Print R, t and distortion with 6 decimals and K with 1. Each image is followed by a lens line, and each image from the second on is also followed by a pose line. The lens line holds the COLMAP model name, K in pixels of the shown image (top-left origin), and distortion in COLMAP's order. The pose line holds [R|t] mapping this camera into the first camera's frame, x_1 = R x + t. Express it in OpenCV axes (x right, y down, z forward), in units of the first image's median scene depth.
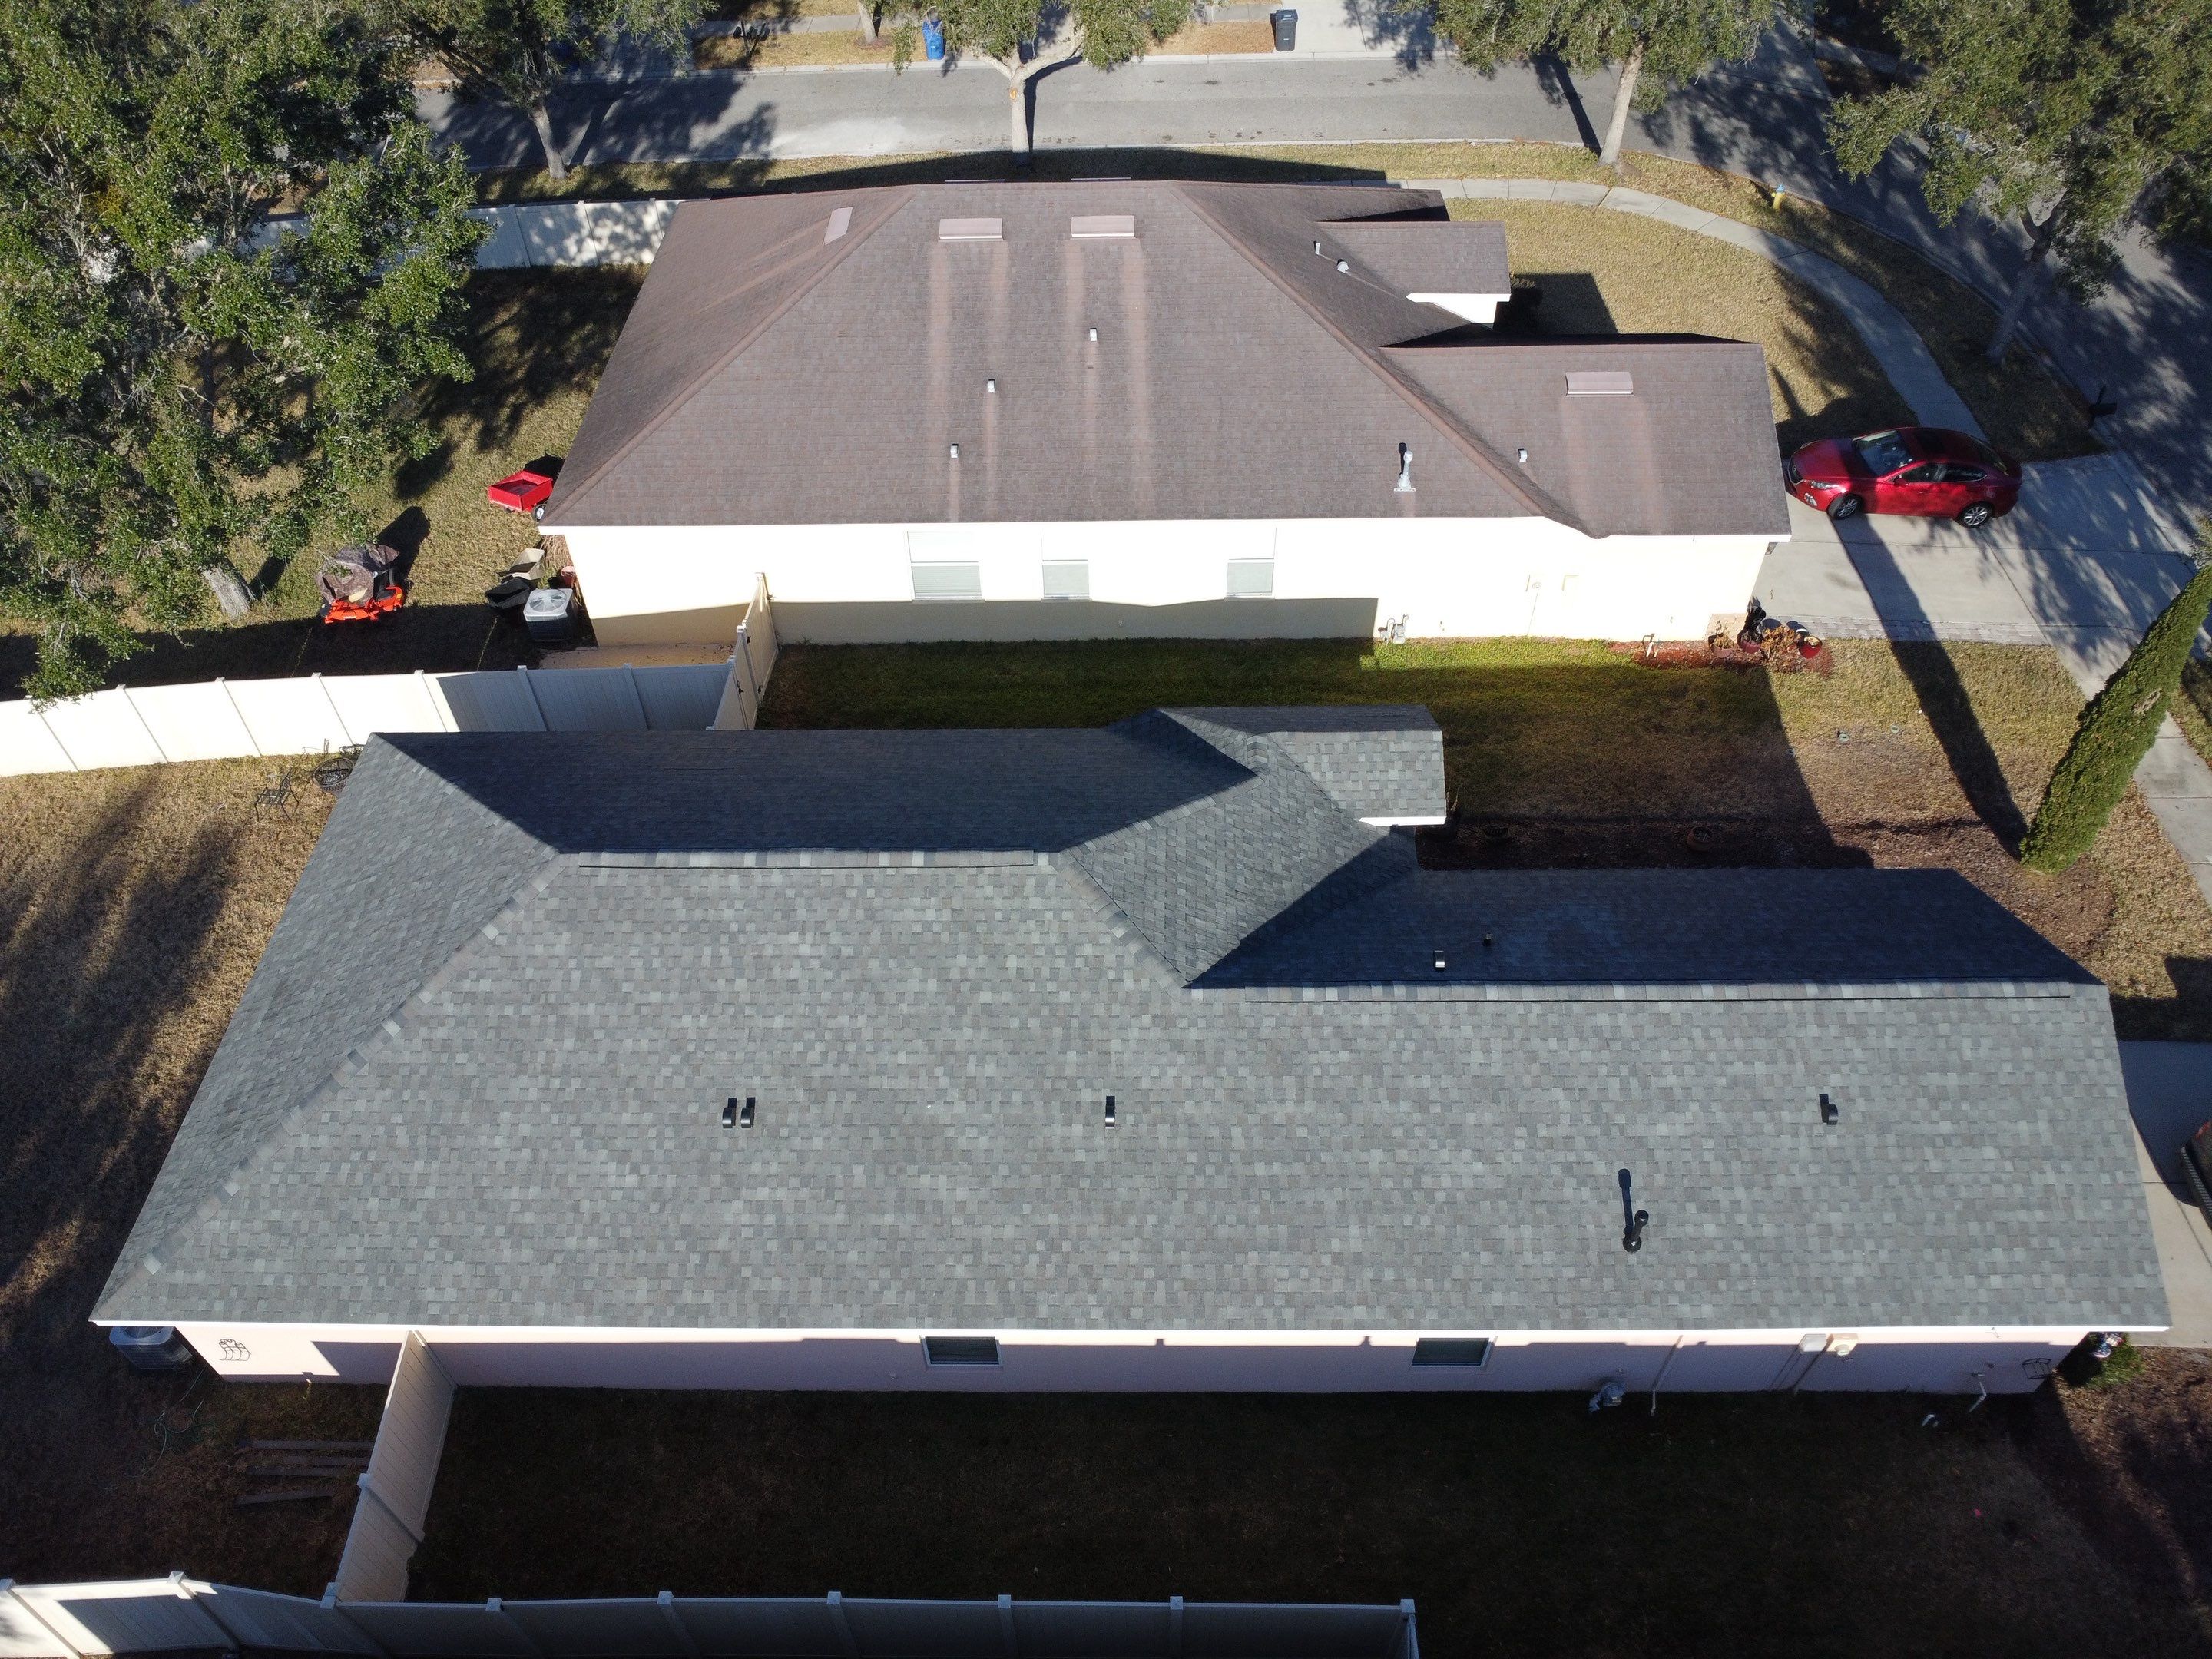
lens RADIAL K [[1602.0, 0, 1096.0], [0, 1602.0, 816.8], [0, 0, 1]] dist [-0.023813, -0.017643]
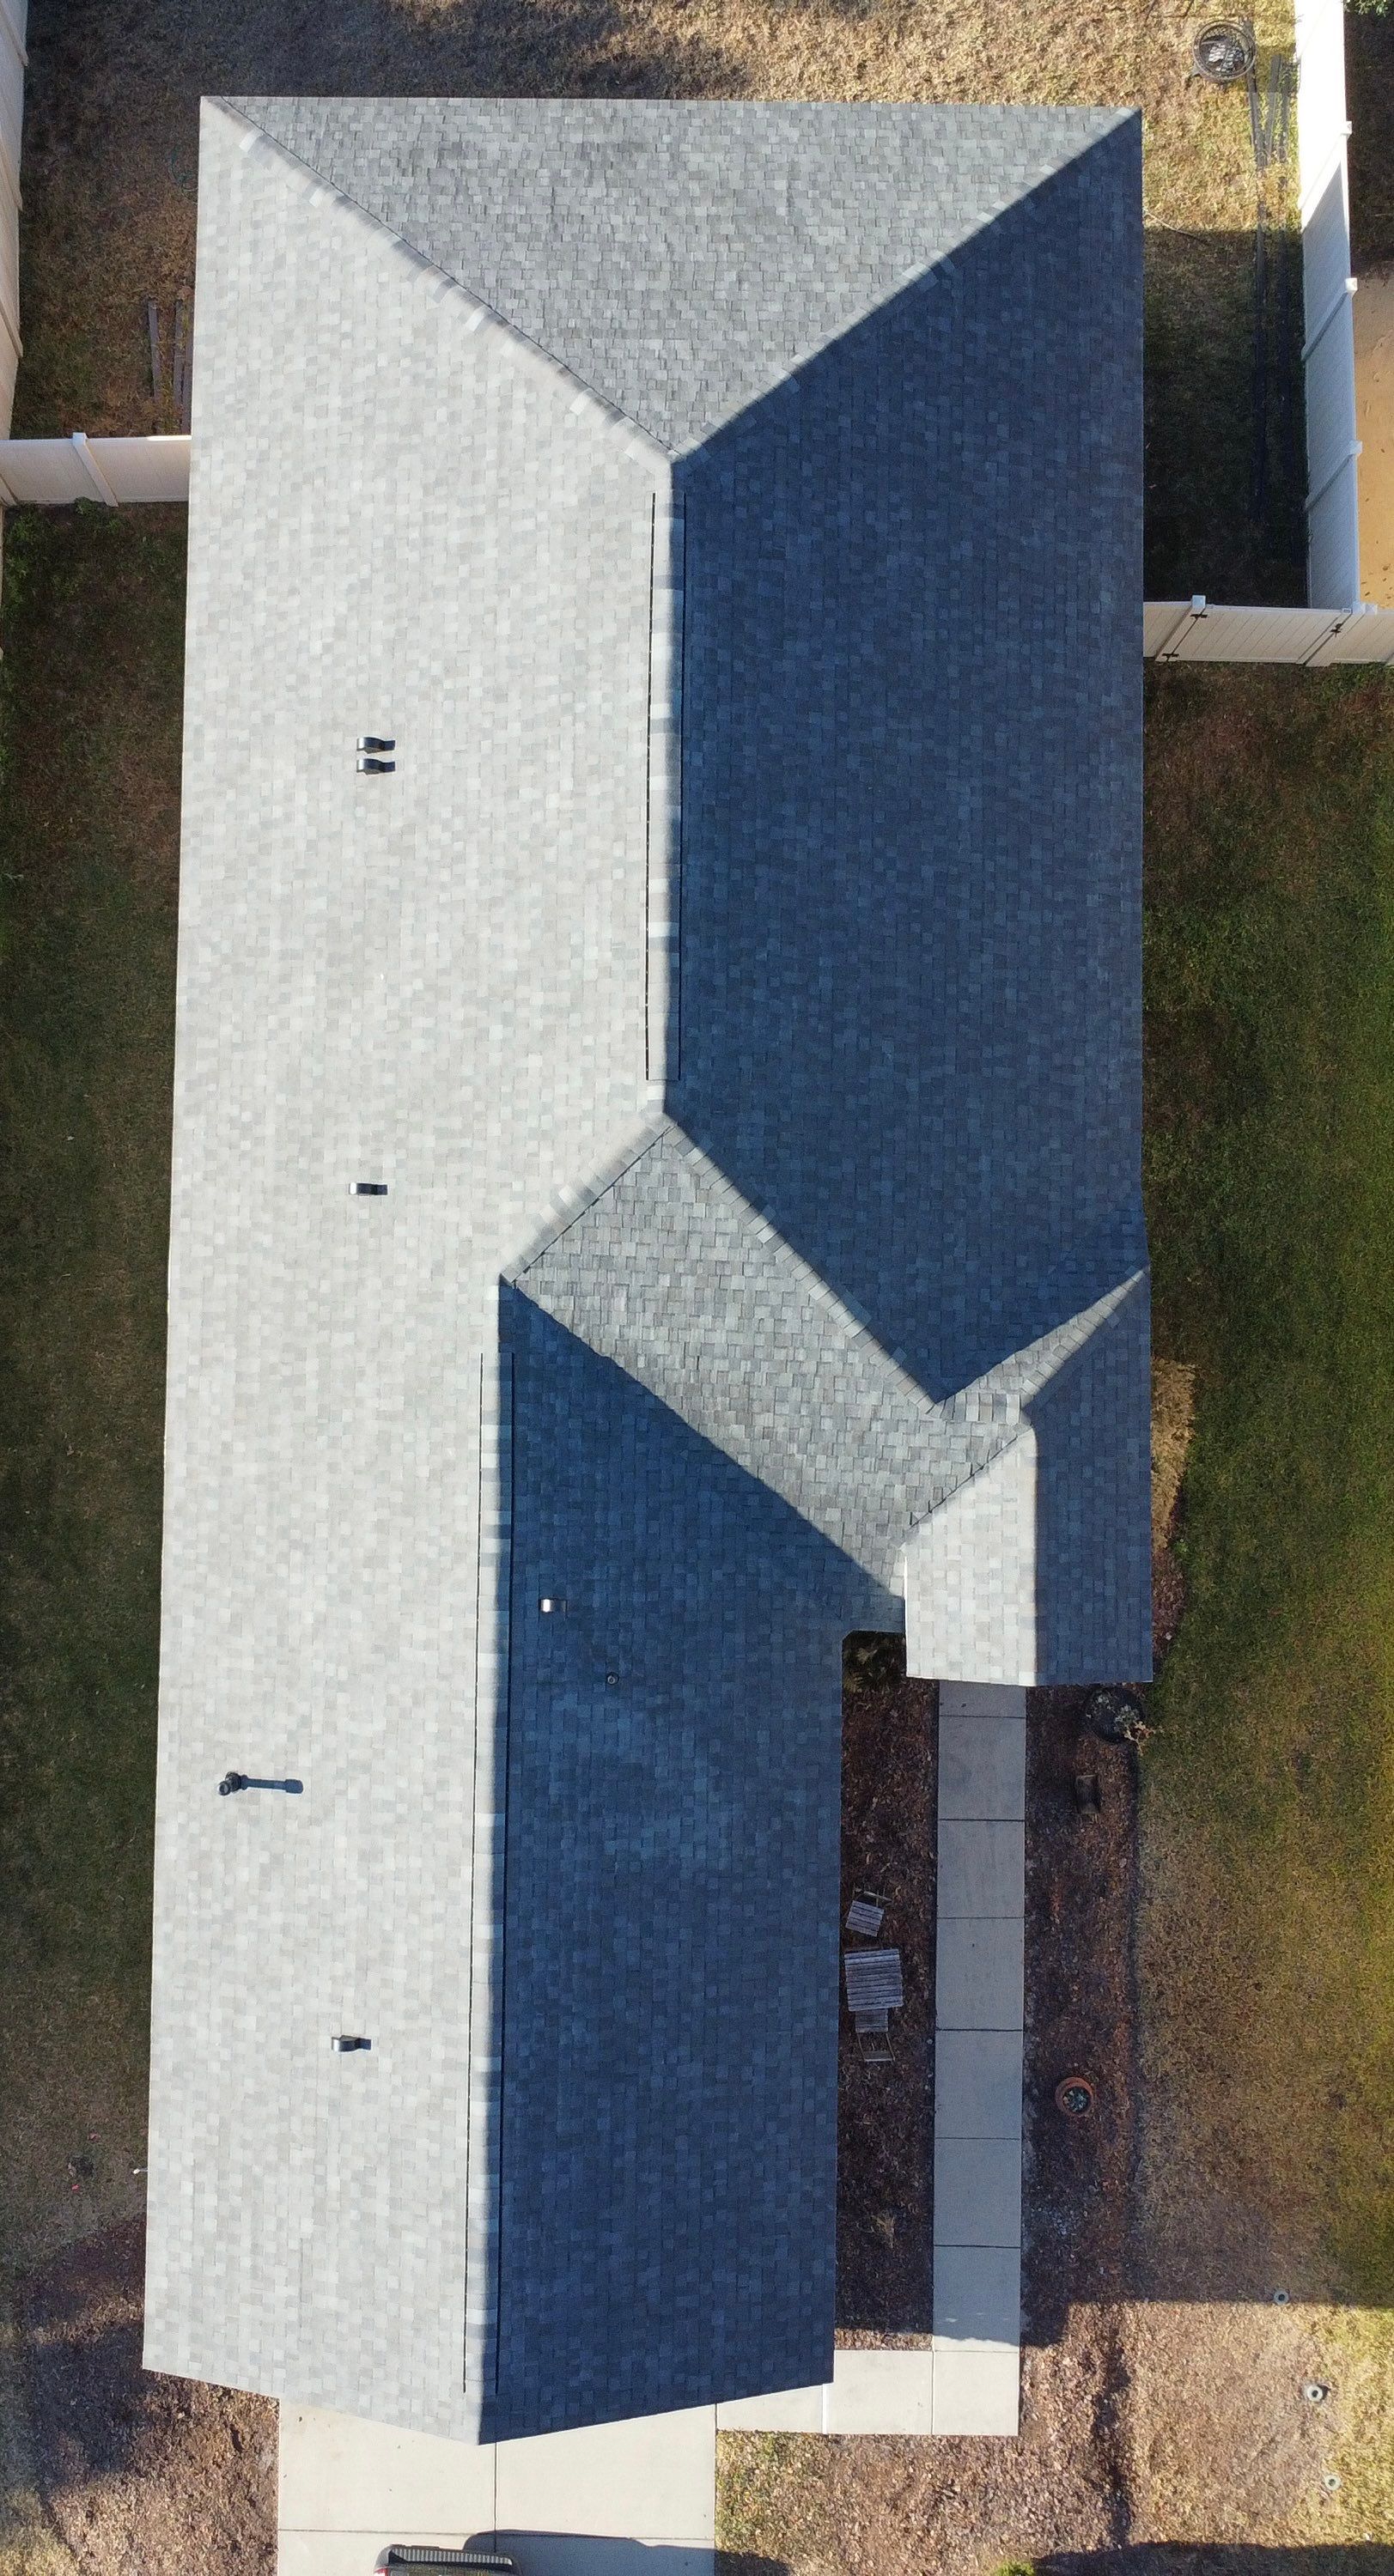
lens RADIAL K [[2482.8, 0, 565.6], [0, 2482.8, 1274.7], [0, 0, 1]] dist [-0.028622, 0.000000]
pose [[-0.001957, 0.999266, -0.038246, 0.101204], [-0.703774, 0.025795, 0.709955, -0.798879], [0.710421, 0.028306, 0.703208, 0.147521]]
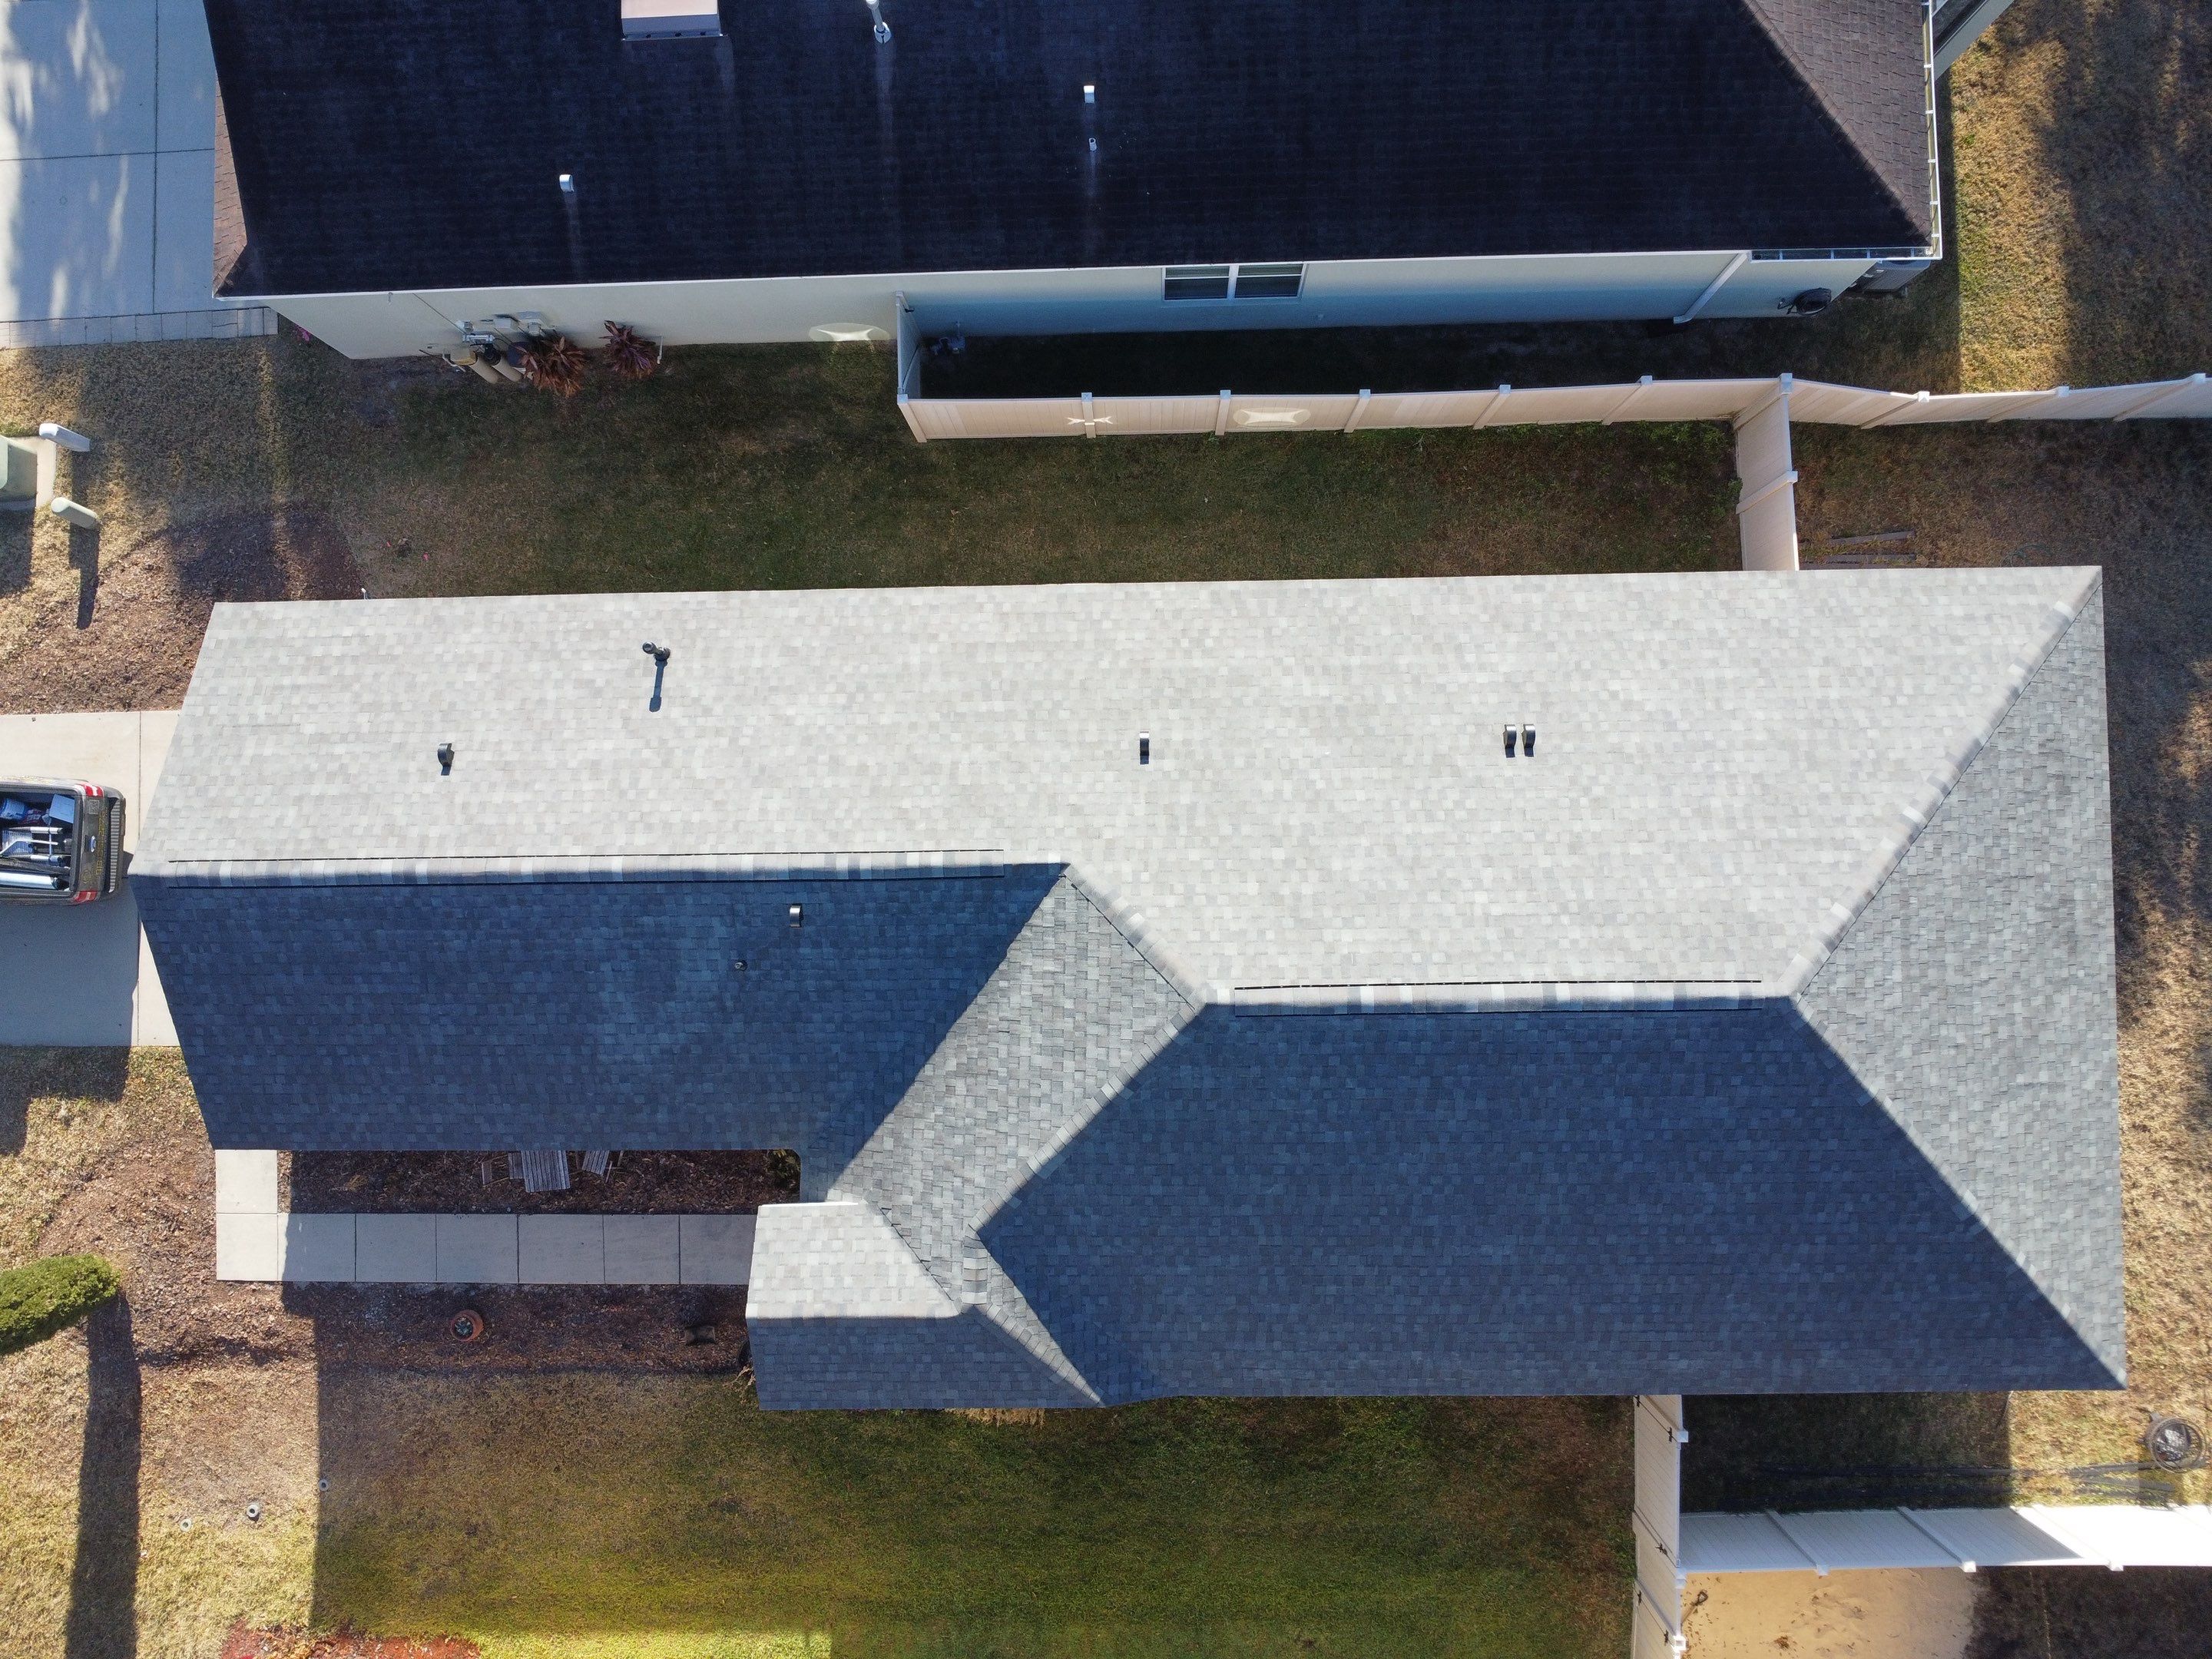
lens RADIAL K [[1602.0, 0, 1094.5], [0, 1602.0, 816.2], [0, 0, 1]] dist [-0.023813, -0.017643]
pose [[-0.997921, 0.028585, 0.057758, -0.016223], [0.022209, -0.688803, 0.724608, -0.557243], [0.060497, 0.724385, 0.686736, 0.331067]]
